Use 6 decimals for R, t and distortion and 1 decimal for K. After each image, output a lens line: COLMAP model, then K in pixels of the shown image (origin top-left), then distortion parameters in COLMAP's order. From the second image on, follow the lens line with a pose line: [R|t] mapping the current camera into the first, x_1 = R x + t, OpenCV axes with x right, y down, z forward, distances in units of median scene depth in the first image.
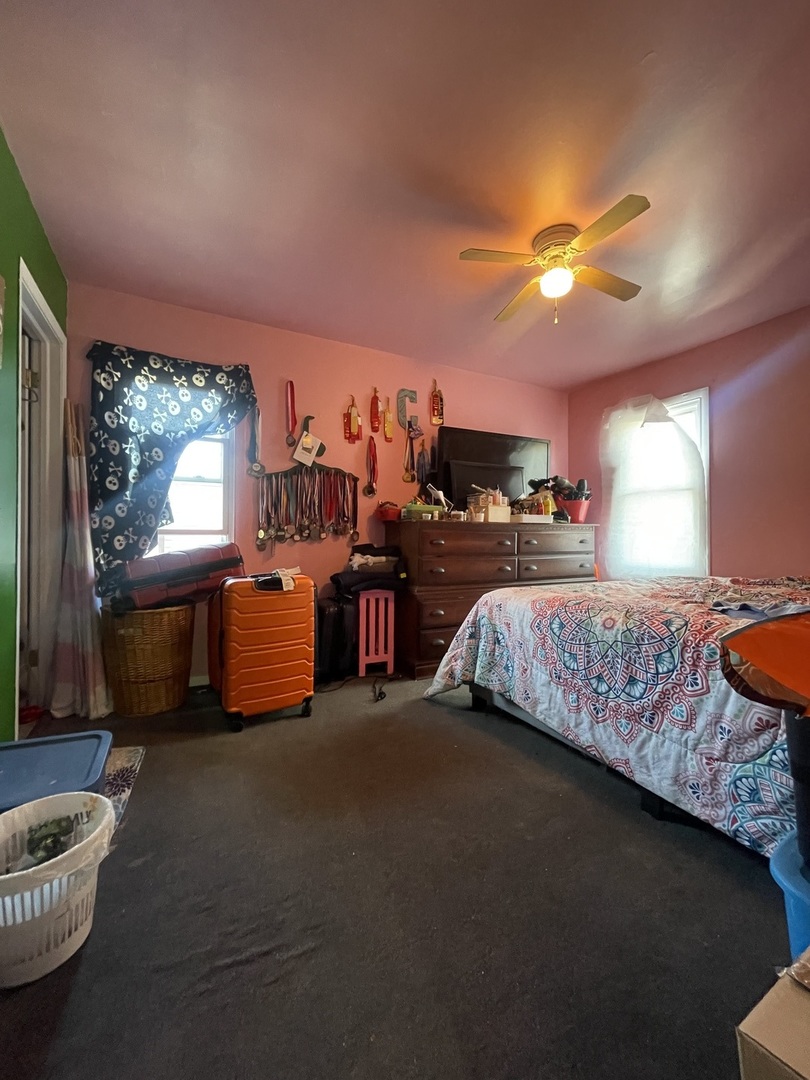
lens RADIAL K [[438.8, 0, 407.2], [0, 438.8, 533.6], [0, 0, 1]] dist [0.006470, -0.000554]
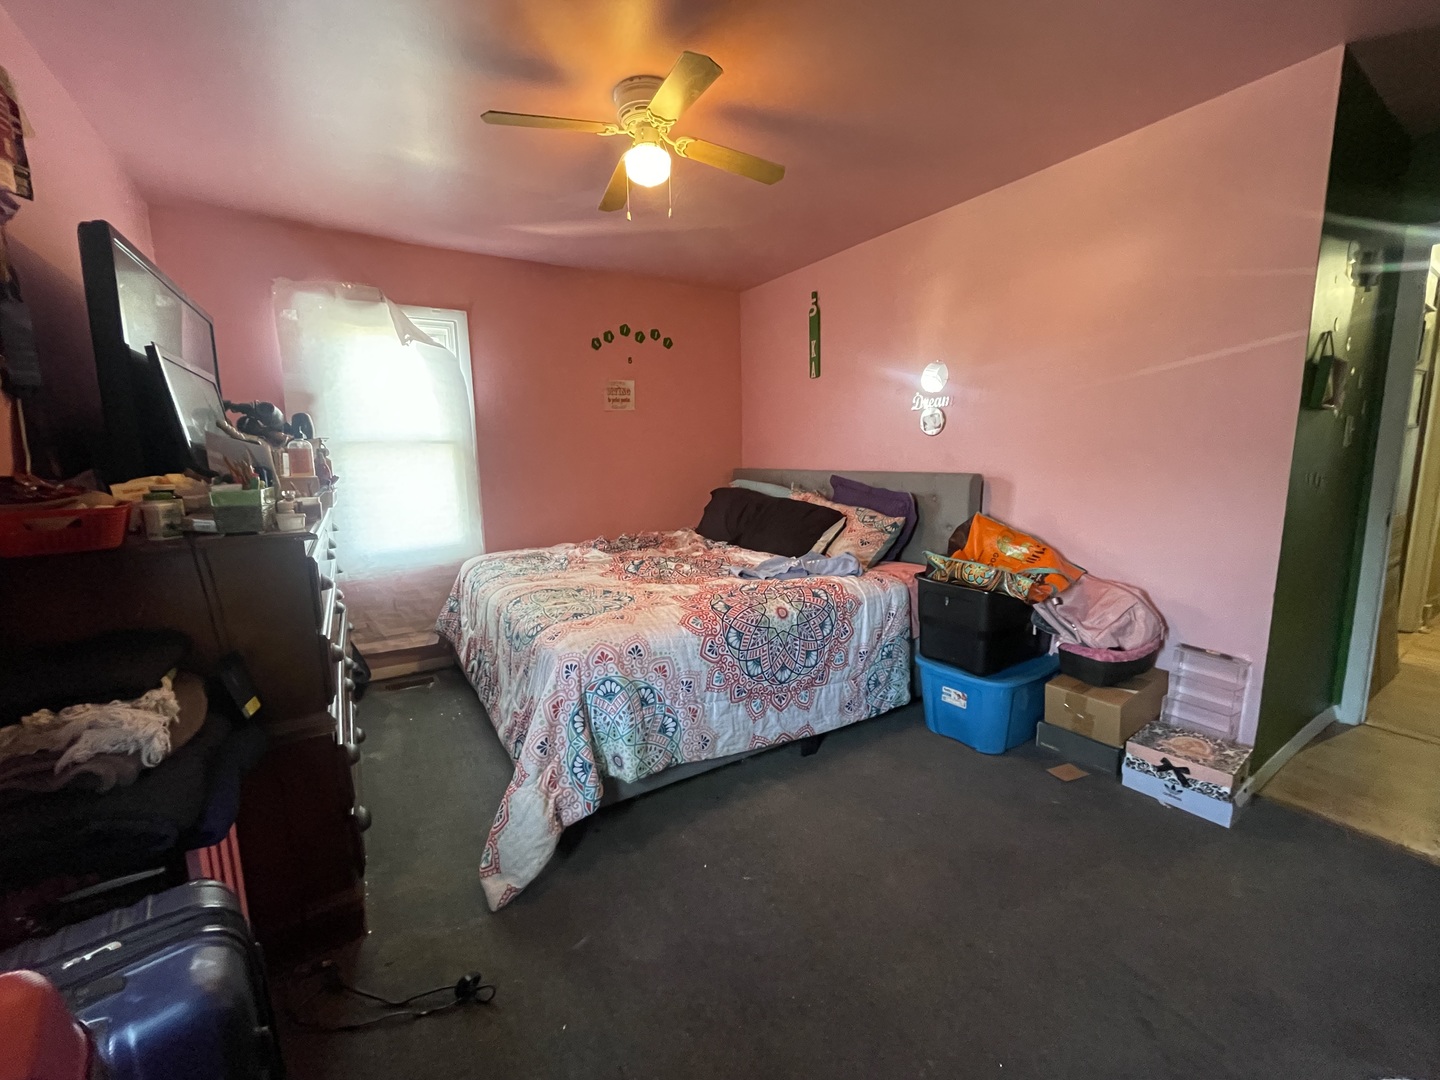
lens RADIAL K [[585.1, 0, 722.4], [0, 585.1, 536.1], [0, 0, 1]] dist [0.006470, -0.000554]
pose [[-0.077178, -0.145382, 0.986361, -0.794986], [0.012144, 0.989101, 0.146736, -0.161652], [-0.996943, 0.023303, -0.074571, 1.174602]]
